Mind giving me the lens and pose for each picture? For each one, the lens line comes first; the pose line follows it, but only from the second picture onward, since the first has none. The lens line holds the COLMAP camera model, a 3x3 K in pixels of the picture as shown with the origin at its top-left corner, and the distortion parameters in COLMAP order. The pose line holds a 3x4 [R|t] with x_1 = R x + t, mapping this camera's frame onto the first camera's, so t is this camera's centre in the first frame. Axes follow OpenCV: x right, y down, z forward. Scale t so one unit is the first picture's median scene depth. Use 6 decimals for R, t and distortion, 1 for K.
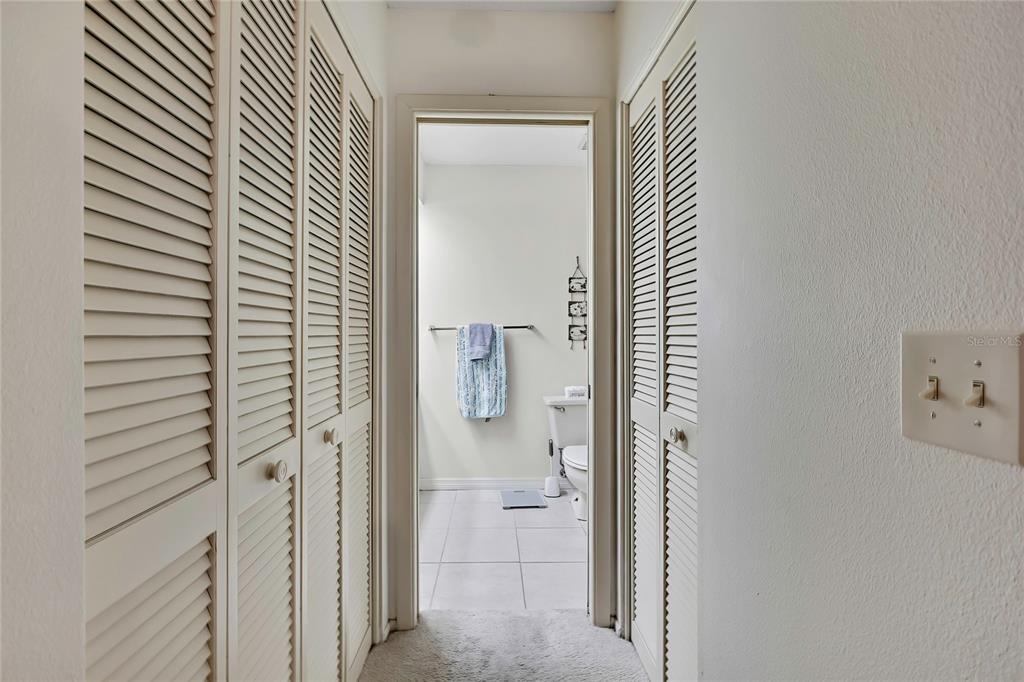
lens RADIAL K [[488.8, 0, 510.6], [0, 488.8, 336.0], [0, 0, 1]] dist [-0.016526, 0.000200]
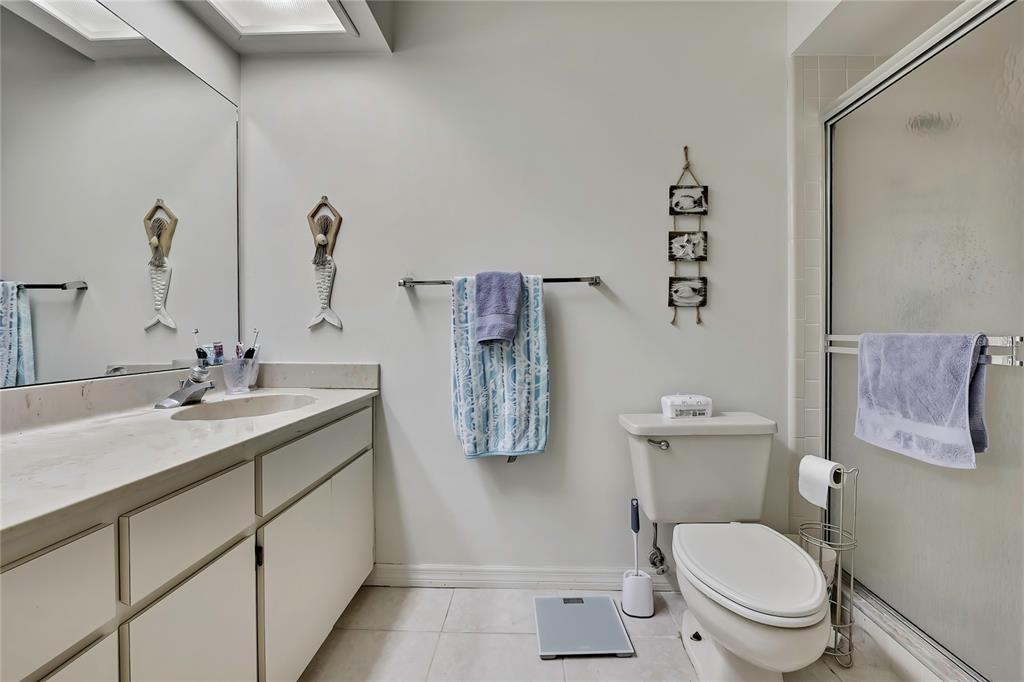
lens RADIAL K [[488.8, 0, 510.6], [0, 488.8, 336.0], [0, 0, 1]] dist [-0.016526, 0.000200]
pose [[0.996223, 0.002428, -0.086802, -0.003773], [-0.002543, 0.999996, -0.001211, 0.042437], [0.086799, 0.001427, 0.996225, 0.486764]]
